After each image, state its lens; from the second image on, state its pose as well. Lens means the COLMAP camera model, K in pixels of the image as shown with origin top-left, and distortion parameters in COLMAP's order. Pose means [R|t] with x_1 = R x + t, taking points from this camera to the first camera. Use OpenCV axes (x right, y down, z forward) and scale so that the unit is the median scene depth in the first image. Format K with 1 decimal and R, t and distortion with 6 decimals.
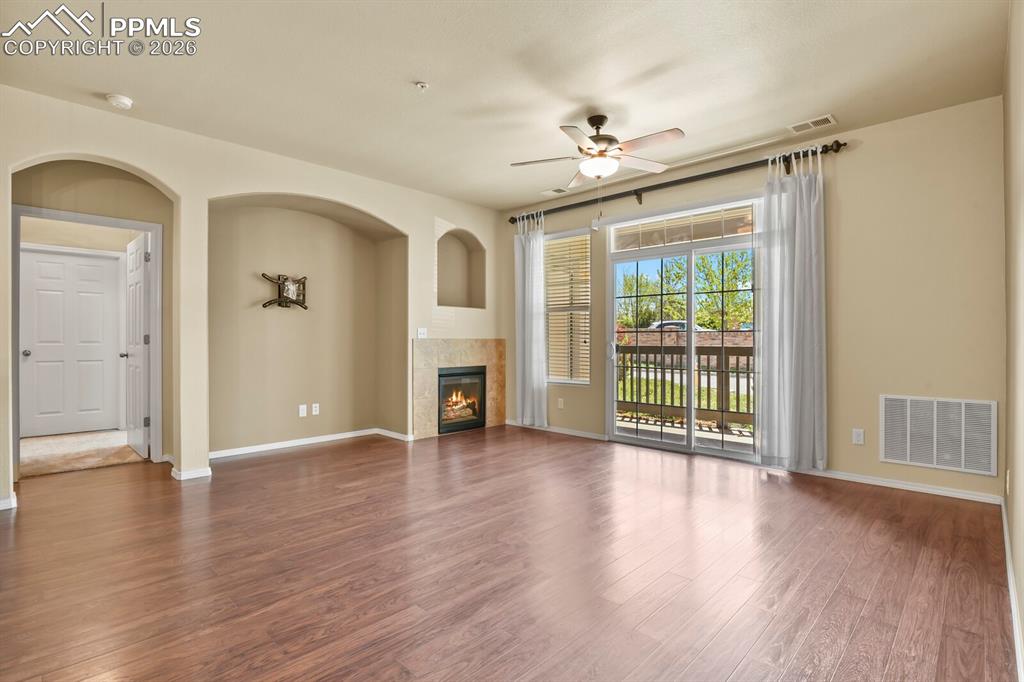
lens RADIAL K [[497.1, 0, 509.1], [0, 497.1, 341.4], [0, 0, 1]] dist [-0.011802, -0.004739]
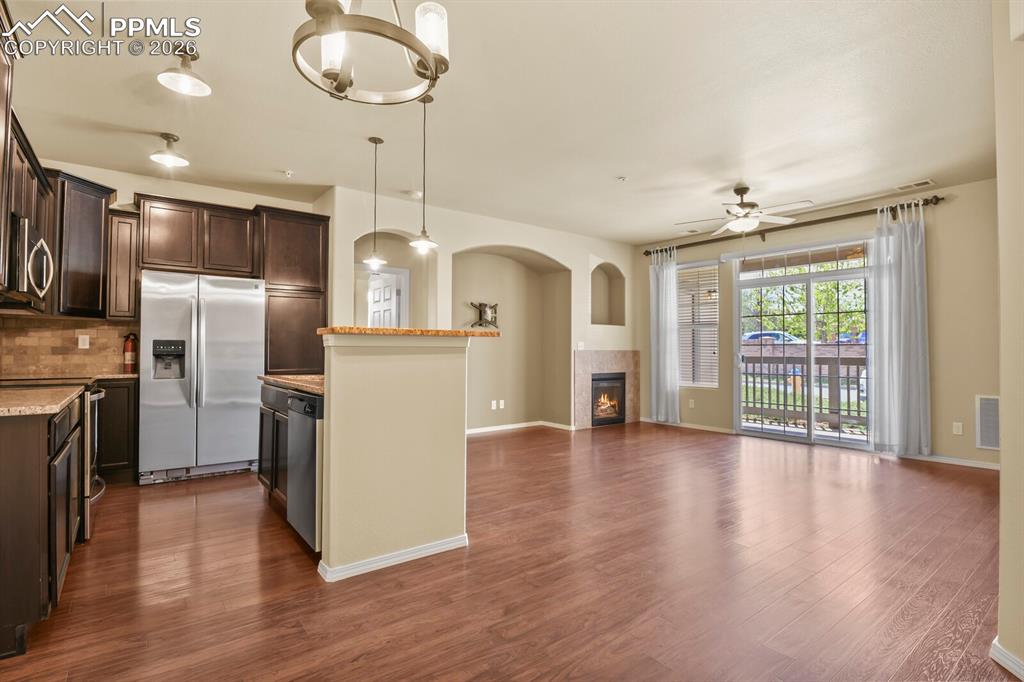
lens RADIAL K [[497.1, 0, 511.8], [0, 497.1, 342.5], [0, 0, 1]] dist [-0.011802, -0.004739]
pose [[0.989628, -0.001701, -0.143642, -0.189719], [-0.001044, 0.999818, -0.019031, -0.001399], [0.143649, 0.018984, 0.989447, -0.322555]]
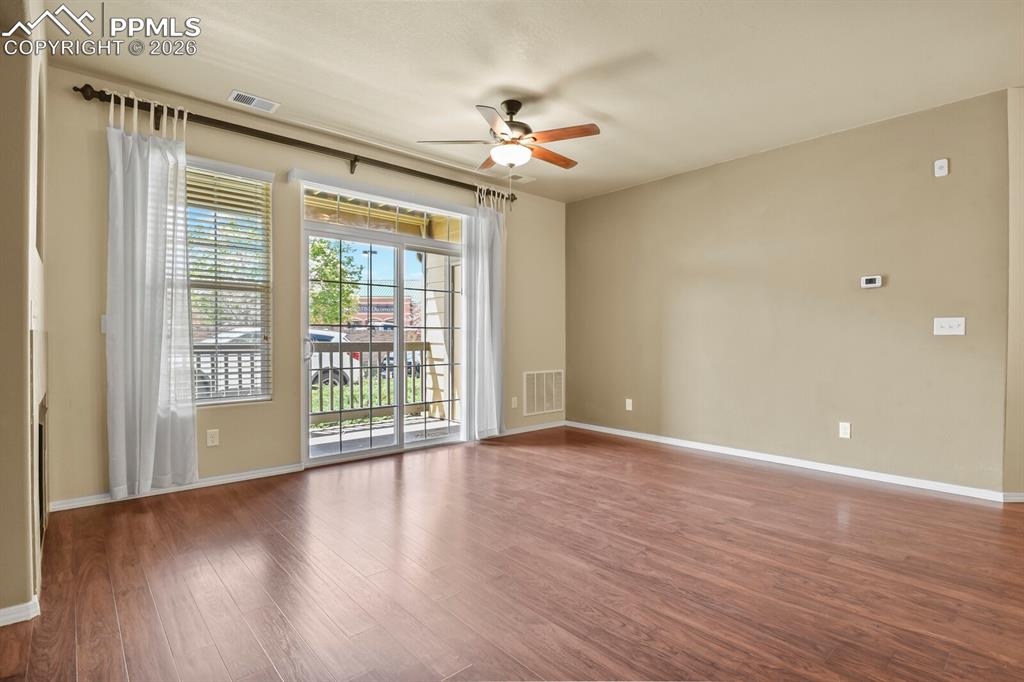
lens RADIAL K [[497.1, 0, 531.0], [0, 497.1, 337.0], [0, 0, 1]] dist [-0.011802, -0.004739]
pose [[0.055223, 0.000315, 0.998474, -0.587606], [0.001169, 0.999999, -0.000380, 0.000769], [-0.998473, 0.001189, 0.055223, 0.689788]]
